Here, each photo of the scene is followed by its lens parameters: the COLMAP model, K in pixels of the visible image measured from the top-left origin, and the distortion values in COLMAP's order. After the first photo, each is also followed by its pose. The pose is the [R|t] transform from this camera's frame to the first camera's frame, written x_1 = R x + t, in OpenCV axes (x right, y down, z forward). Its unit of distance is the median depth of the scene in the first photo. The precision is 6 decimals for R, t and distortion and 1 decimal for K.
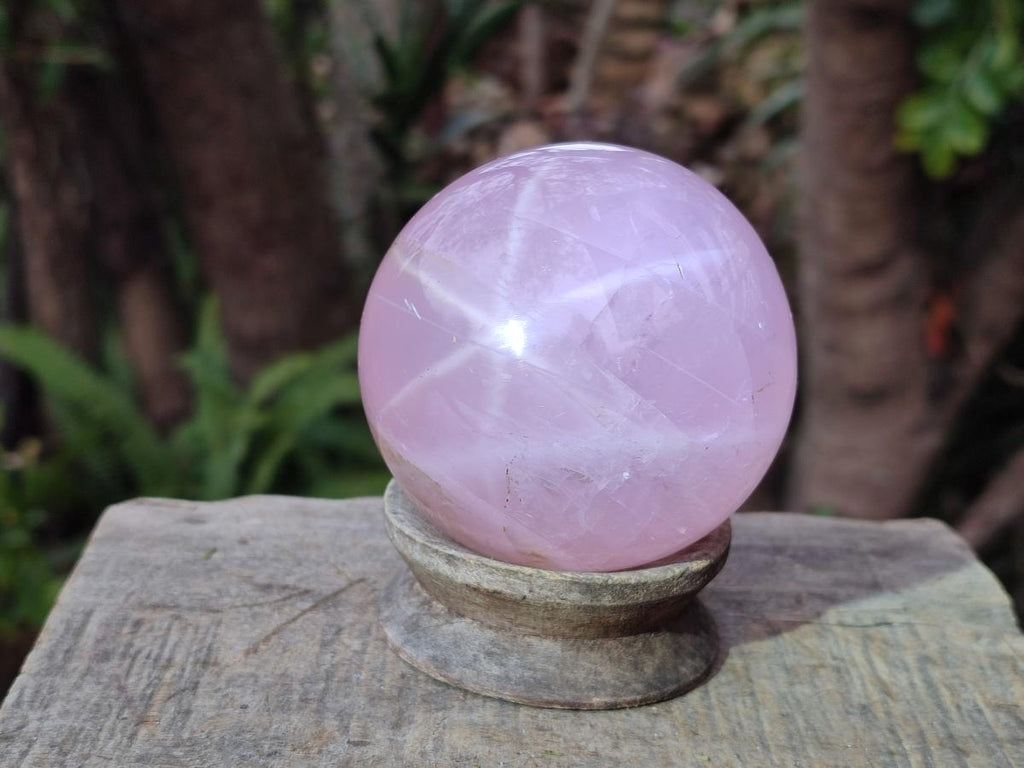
lens RADIAL K [[1505.8, 0, 512.0], [0, 1505.8, 384.0], [0, 0, 1]] dist [0.091416, -0.897003]
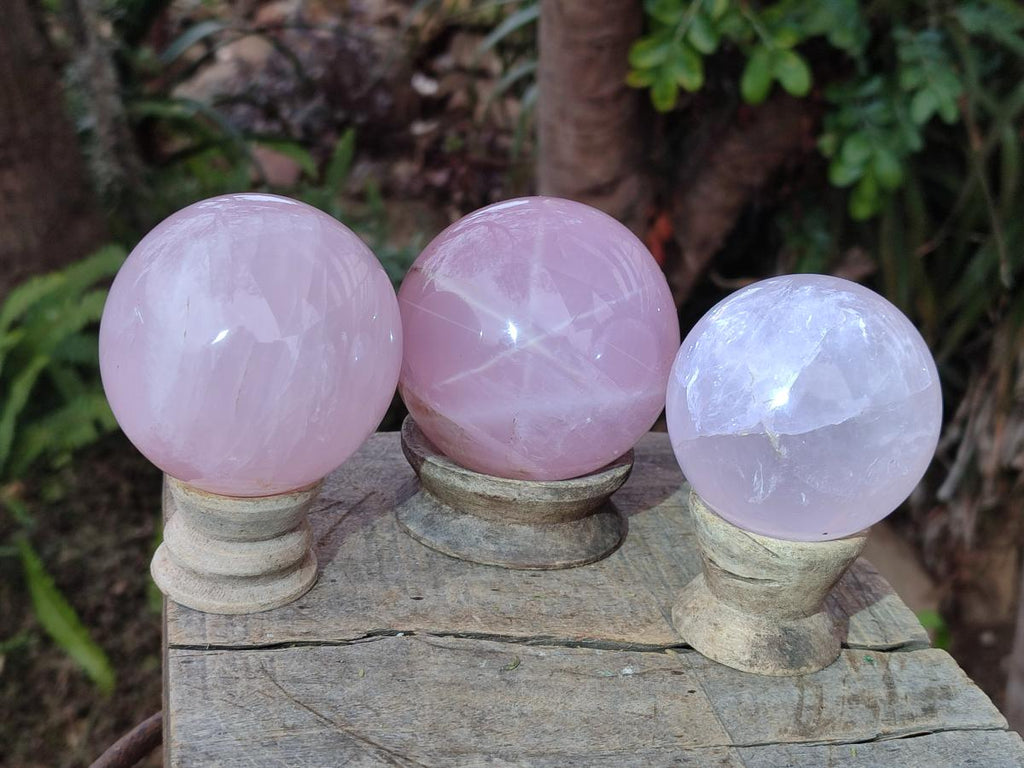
lens RADIAL K [[1505.8, 0, 512.0], [0, 1505.8, 384.0], [0, 0, 1]] dist [0.091416, -0.897003]
pose [[0.979744, -0.034338, 0.197287, -0.285072], [0.020304, 0.997145, 0.072725, -0.085084], [-0.199221, -0.067246, 0.977645, -0.480456]]
